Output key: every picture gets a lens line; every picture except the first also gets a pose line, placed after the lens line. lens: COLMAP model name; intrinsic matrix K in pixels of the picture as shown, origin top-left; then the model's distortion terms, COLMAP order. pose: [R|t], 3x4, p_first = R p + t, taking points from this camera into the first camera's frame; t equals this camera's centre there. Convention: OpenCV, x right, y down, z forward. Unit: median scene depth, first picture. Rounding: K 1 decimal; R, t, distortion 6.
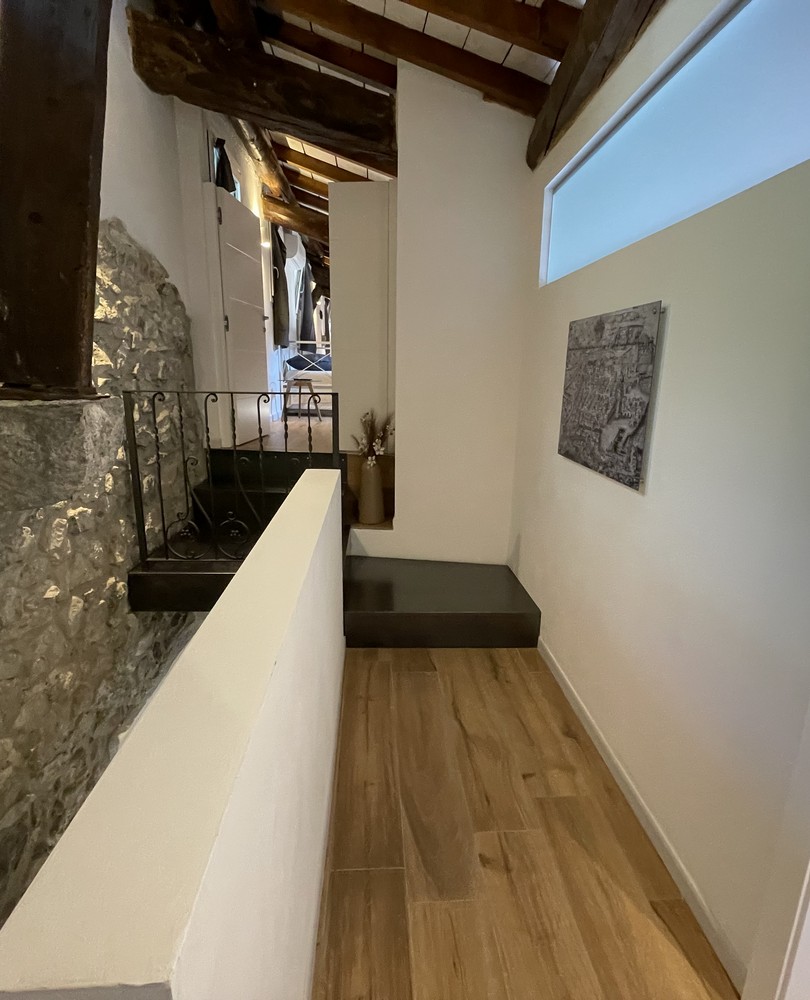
lens RADIAL K [[537.1, 0, 402.6], [0, 537.1, 500.9], [0, 0, 1]] dist [-0.001676, -0.000736]
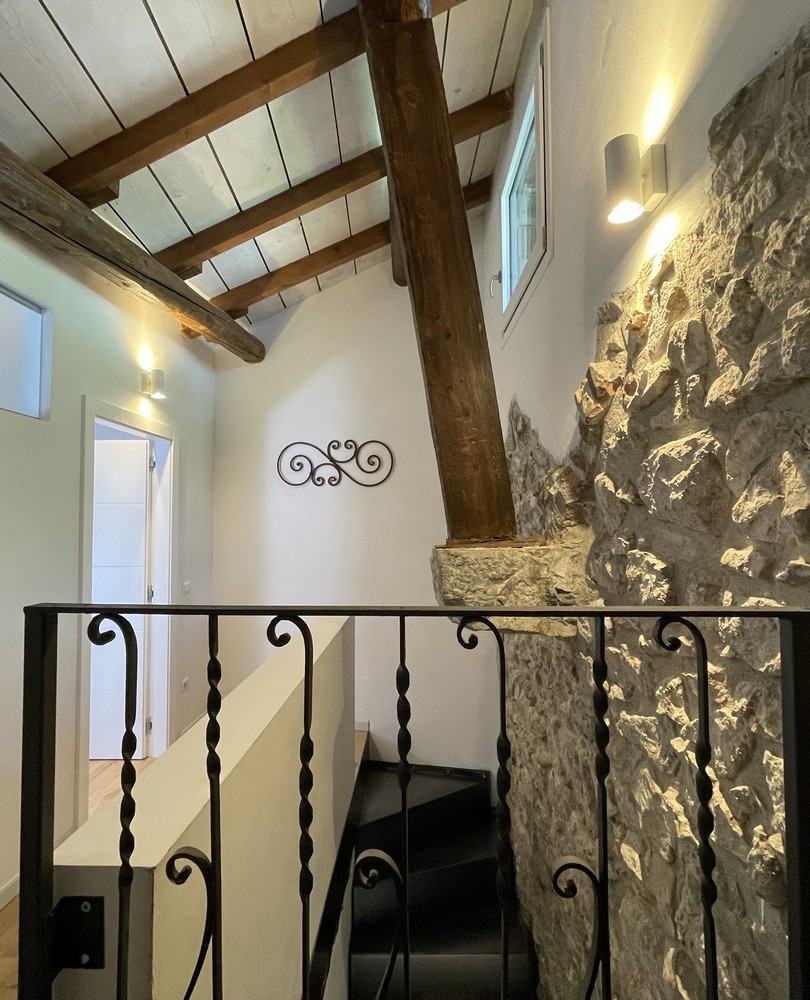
lens RADIAL K [[537.1, 0, 402.6], [0, 537.1, 500.9], [0, 0, 1]] dist [-0.001676, -0.000736]
pose [[-0.996239, -0.003728, 0.086572, -0.472638], [0.013816, 0.979459, 0.201171, -0.428898], [-0.085544, 0.201611, -0.975723, 1.730337]]
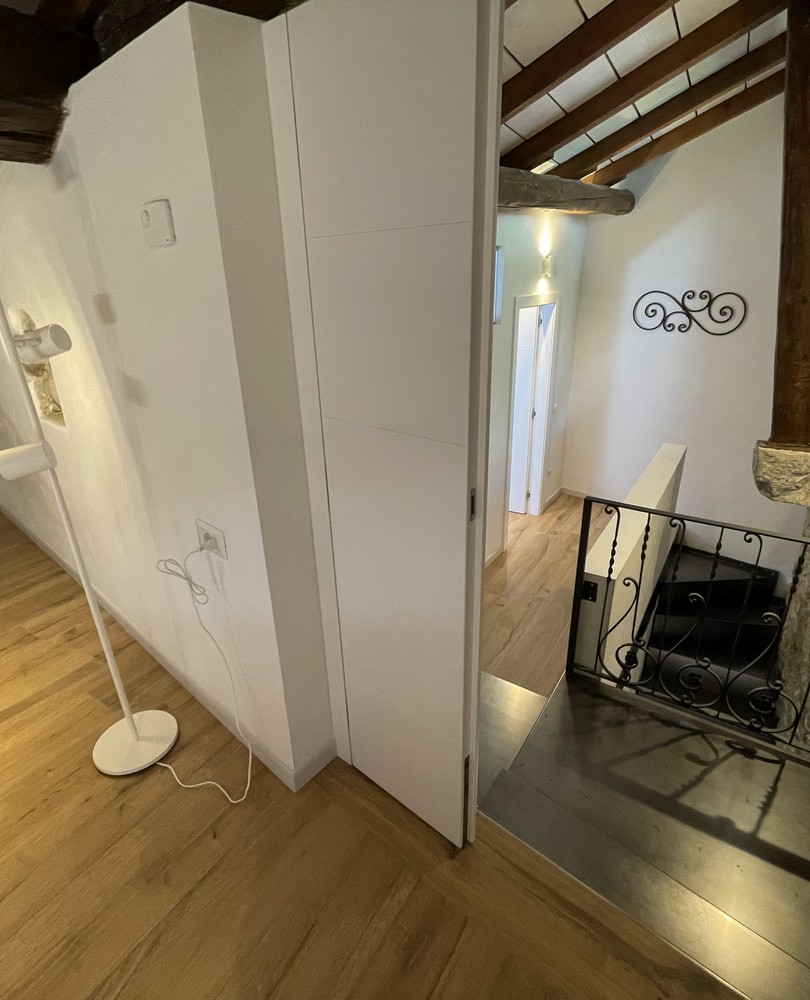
lens RADIAL K [[537.1, 0, 402.6], [0, 537.1, 500.9], [0, 0, 1]] dist [-0.001676, -0.000736]
pose [[-0.809011, -0.215878, 0.546715, -0.496943], [0.158331, 0.815701, 0.556385, -1.008498], [-0.566067, 0.536683, -0.625731, 2.377498]]
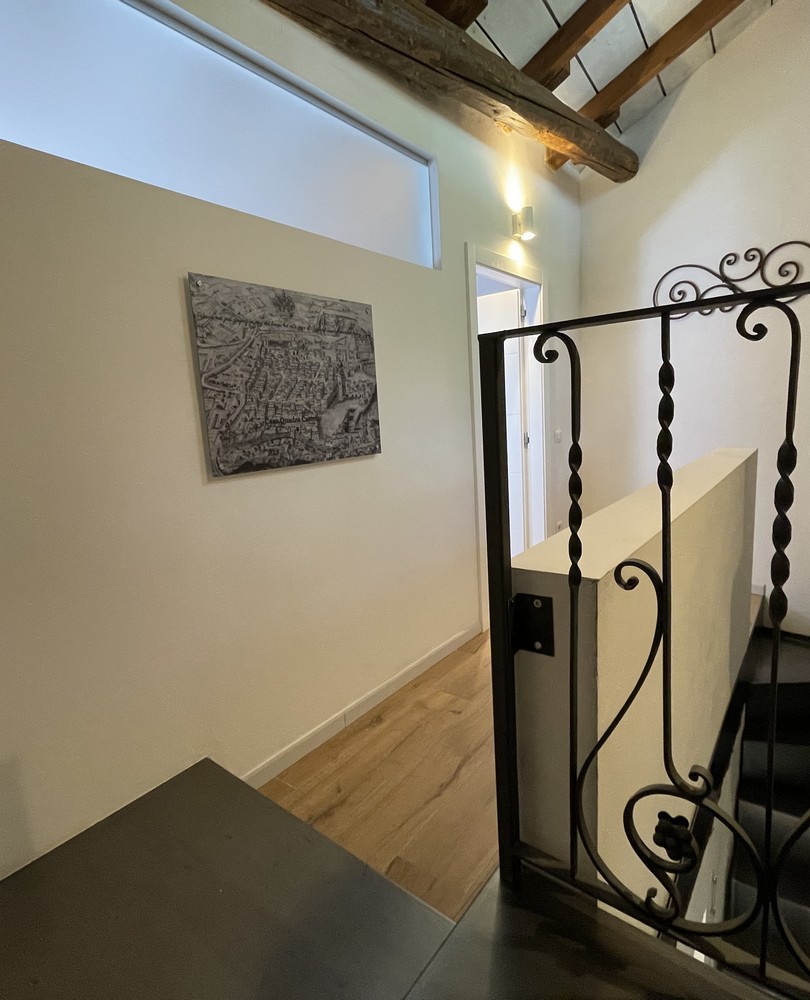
lens RADIAL K [[537.1, 0, 402.6], [0, 537.1, 500.9], [0, 0, 1]] dist [-0.001676, -0.000736]
pose [[-0.753378, -0.069858, 0.653867, -0.411126], [0.208637, 0.917574, 0.338420, -0.315363], [-0.623612, 0.391379, -0.676705, 1.769973]]
